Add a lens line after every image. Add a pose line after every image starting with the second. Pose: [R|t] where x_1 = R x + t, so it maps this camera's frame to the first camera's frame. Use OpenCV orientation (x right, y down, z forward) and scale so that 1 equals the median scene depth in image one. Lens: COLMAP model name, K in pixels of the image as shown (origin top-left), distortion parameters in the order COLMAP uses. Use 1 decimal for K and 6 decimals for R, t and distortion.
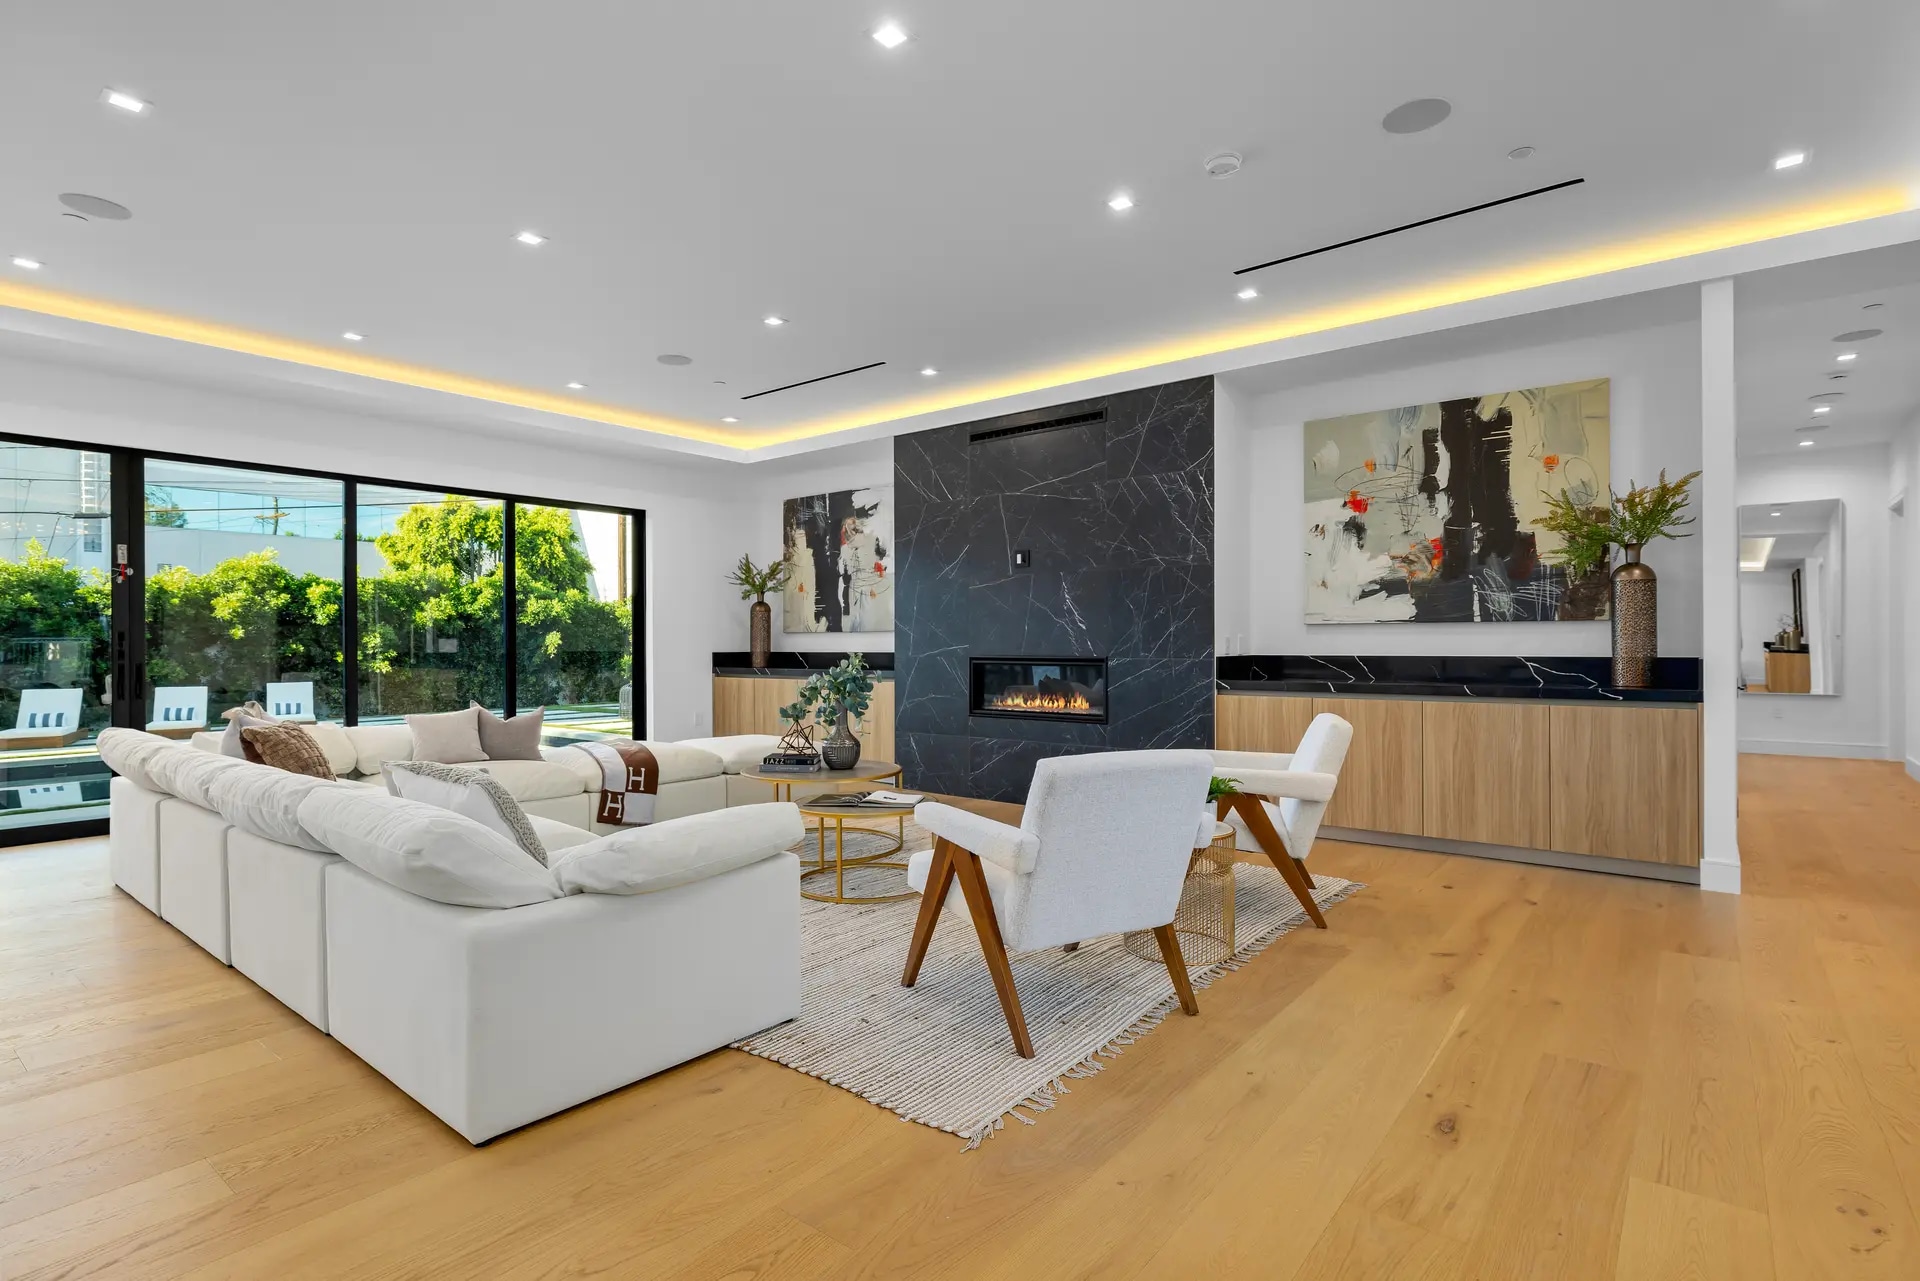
lens RADIAL K [[945.1, 0, 961.3], [0, 945.1, 639.4], [0, 0, 1]] dist [-0.009967, 0.000541]
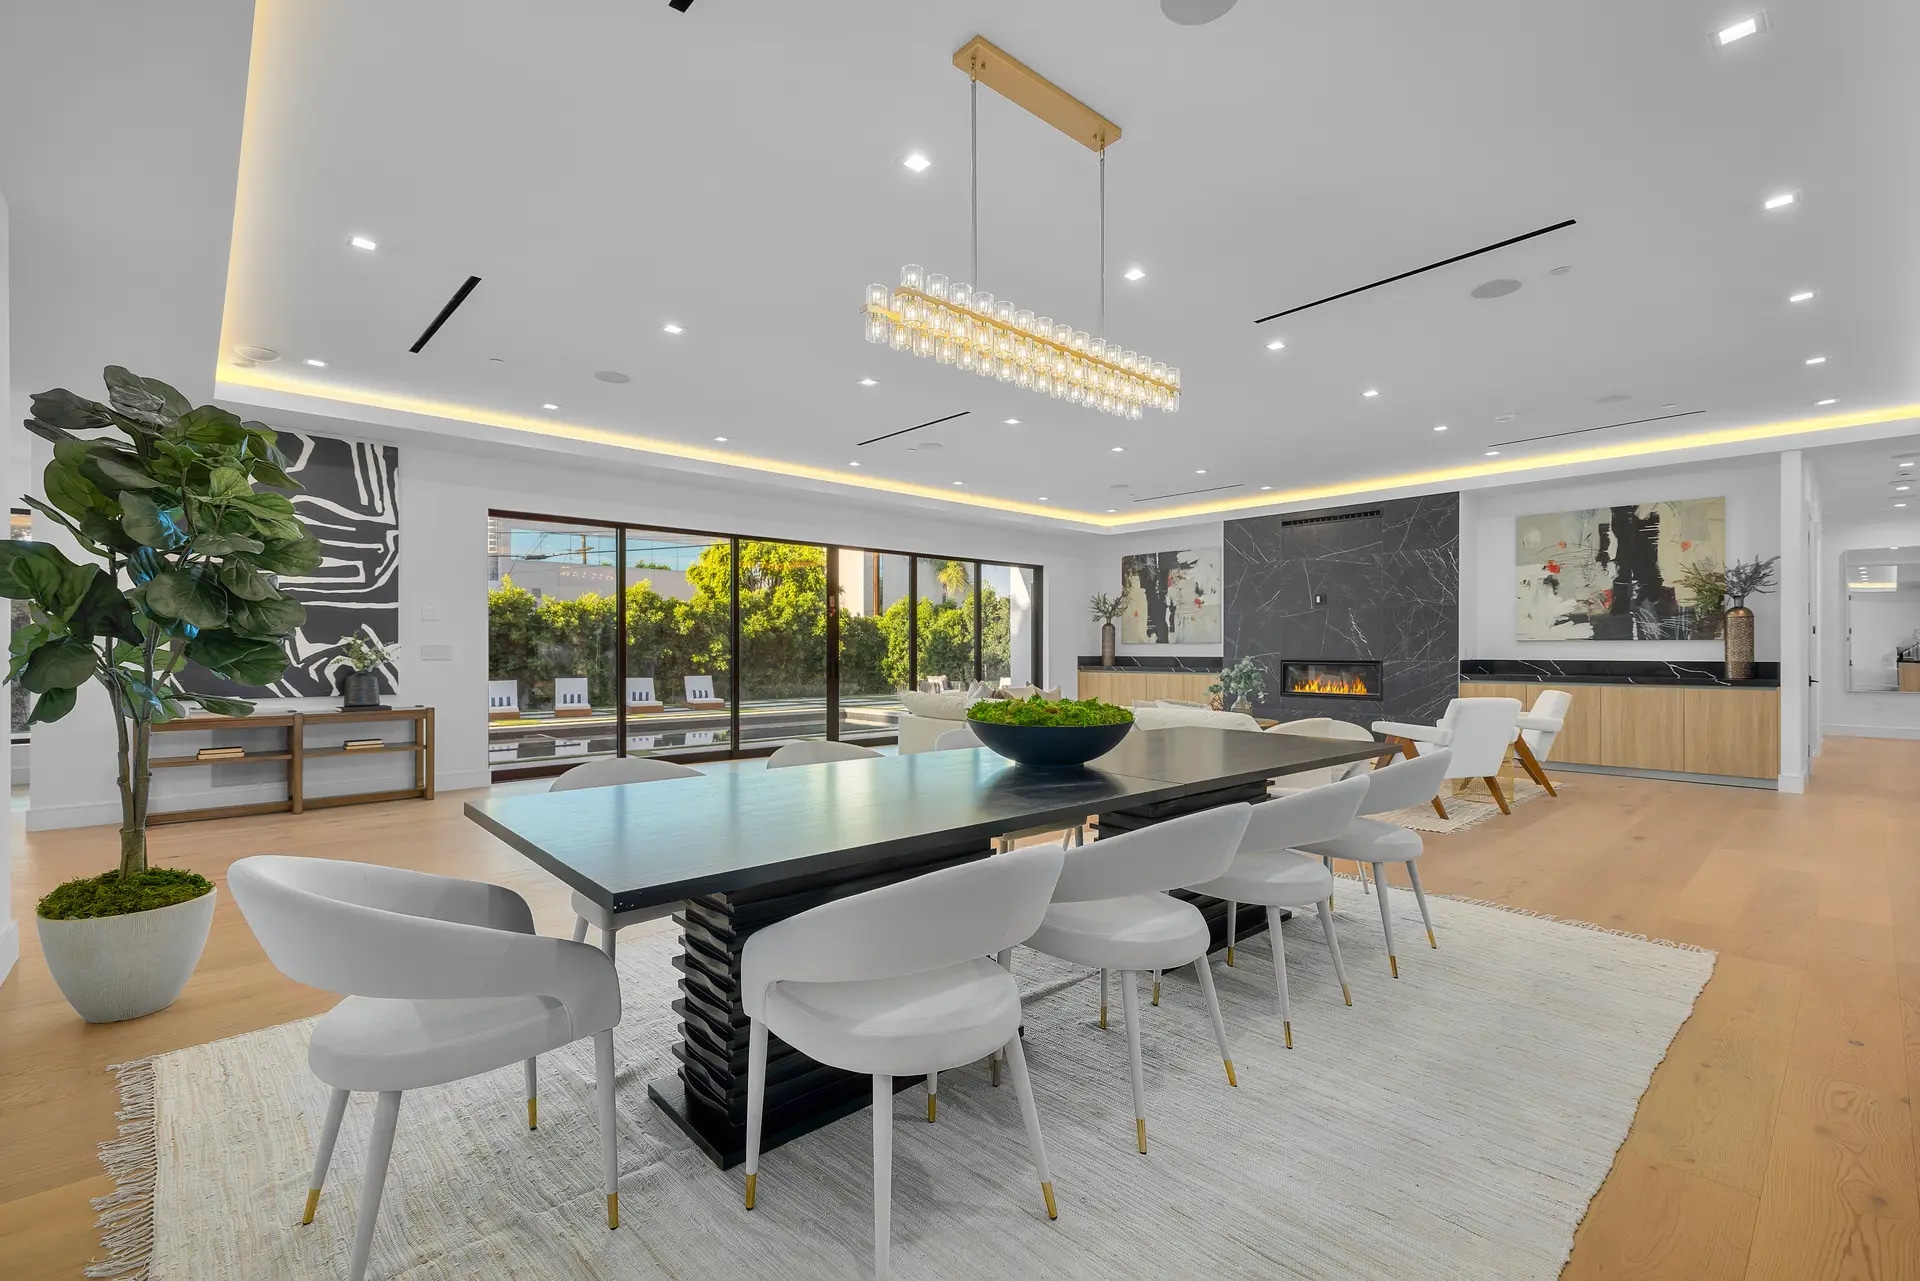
lens RADIAL K [[842.5, 0, 957.7], [0, 842.5, 645.4], [0, 0, 1]] dist [-0.003164, -0.000769]
pose [[0.987997, 0.004162, -0.154417, -0.359118], [-0.004335, 0.999990, -0.000785, -0.002361], [0.154413, 0.001445, 0.988005, -0.576233]]
